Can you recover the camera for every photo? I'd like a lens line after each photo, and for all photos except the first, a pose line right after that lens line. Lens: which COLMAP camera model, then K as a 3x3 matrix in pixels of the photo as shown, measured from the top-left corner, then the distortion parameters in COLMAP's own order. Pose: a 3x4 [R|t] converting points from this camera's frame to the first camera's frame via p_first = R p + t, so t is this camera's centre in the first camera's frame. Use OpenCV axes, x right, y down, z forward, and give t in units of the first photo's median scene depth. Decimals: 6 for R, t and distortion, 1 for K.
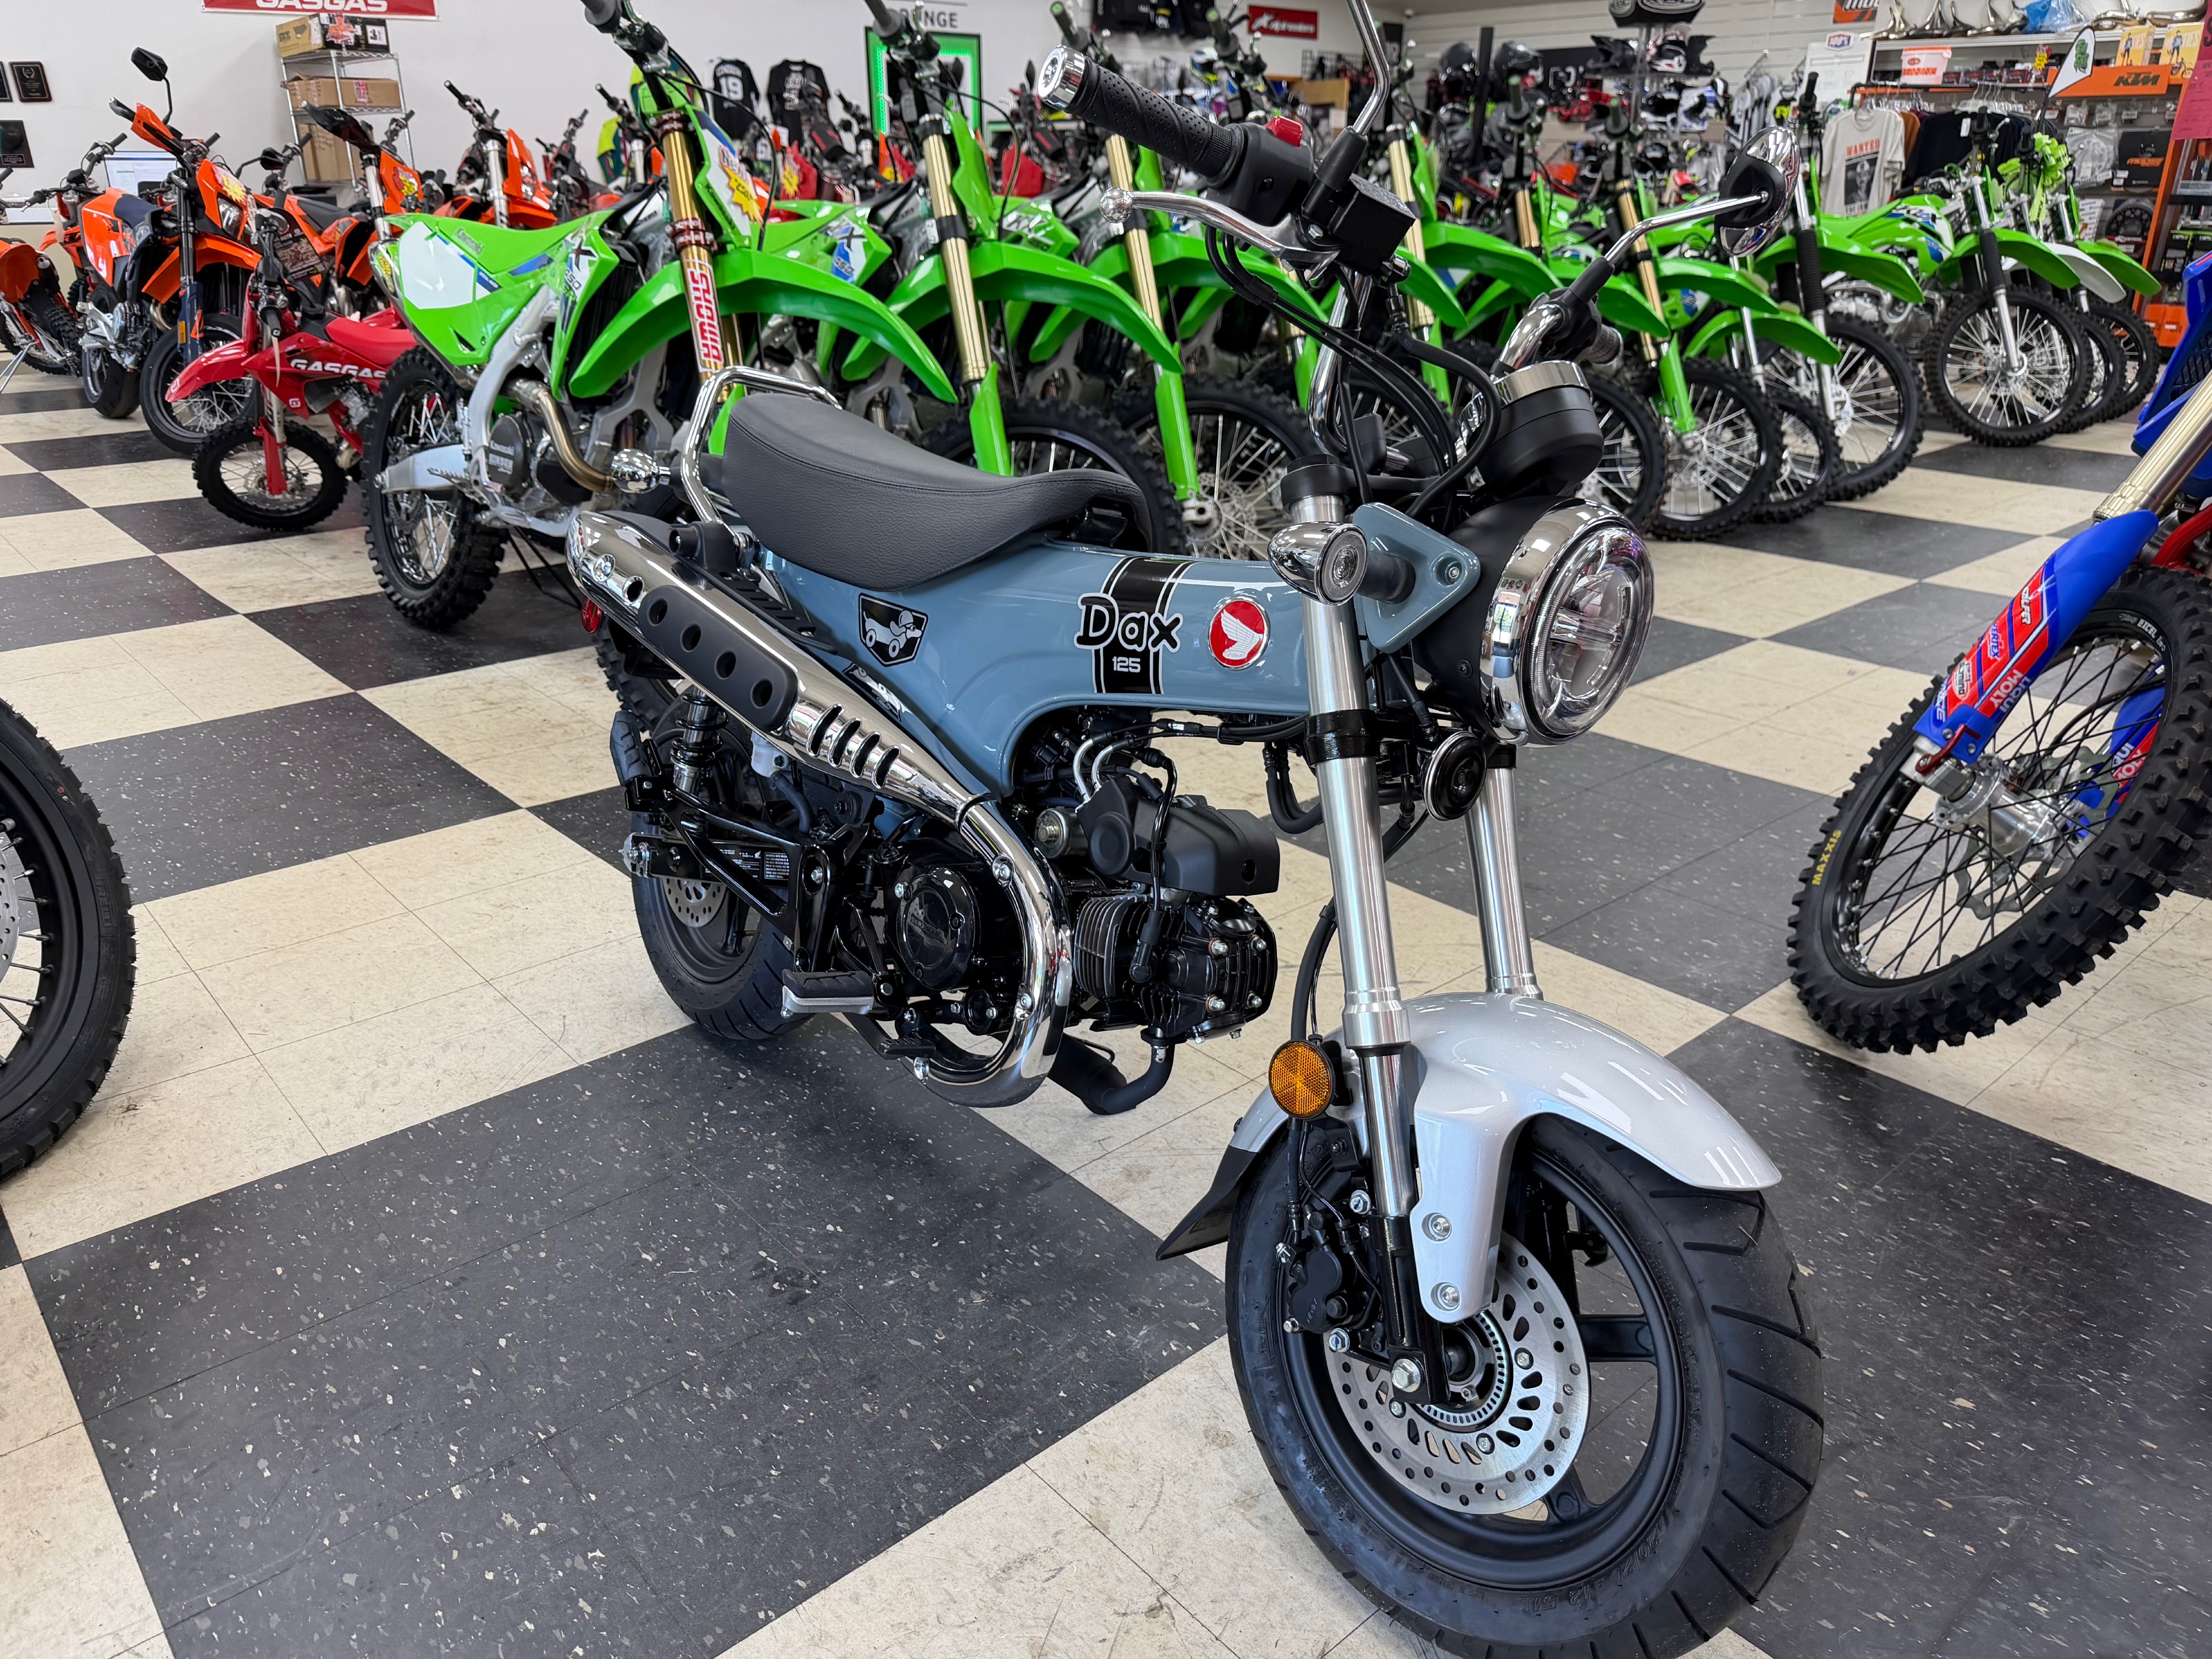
lens RADIAL K [[1578.6, 0, 1102.9], [0, 1578.6, 839.1], [0, 0, 1]] dist [0.001507, -0.009622]
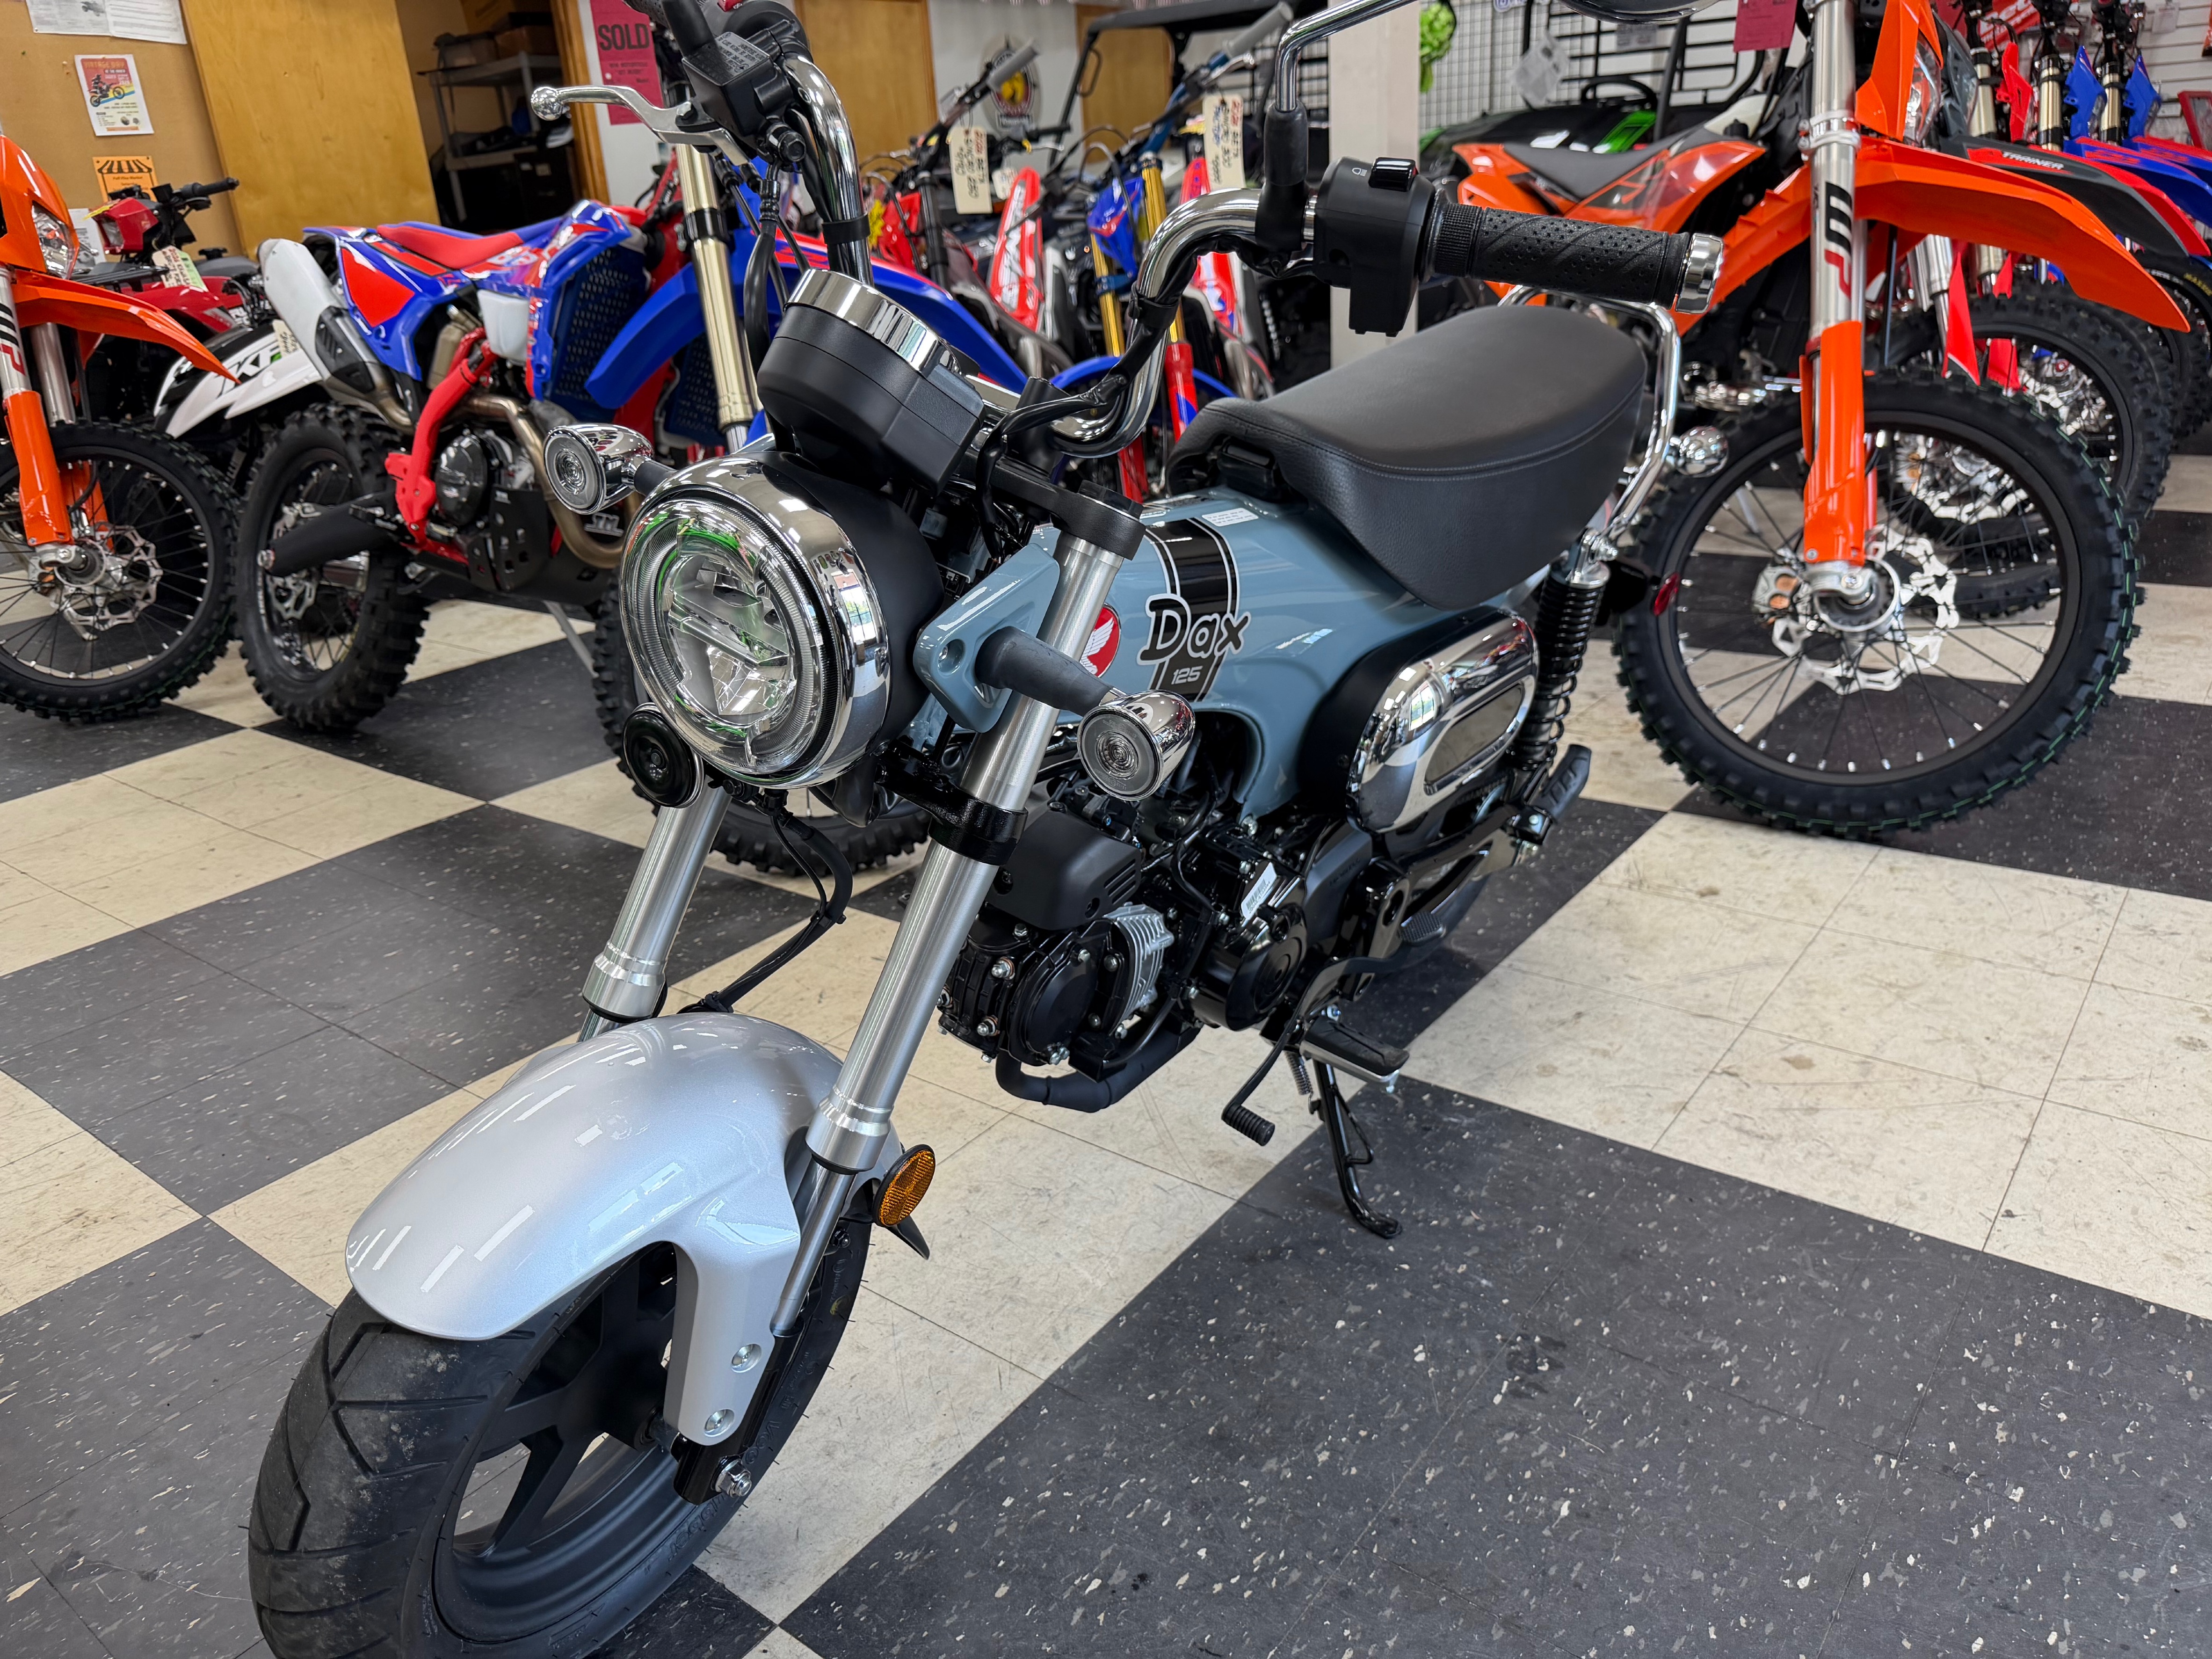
lens RADIAL K [[1578.6, 0, 1102.9], [0, 1578.6, 839.1], [0, 0, 1]] dist [0.001507, -0.009622]
pose [[-0.189343, -0.358626, 0.914077, -0.465399], [0.437556, 0.802562, 0.405511, -0.214864], [-0.879030, 0.476740, 0.004959, 0.600941]]
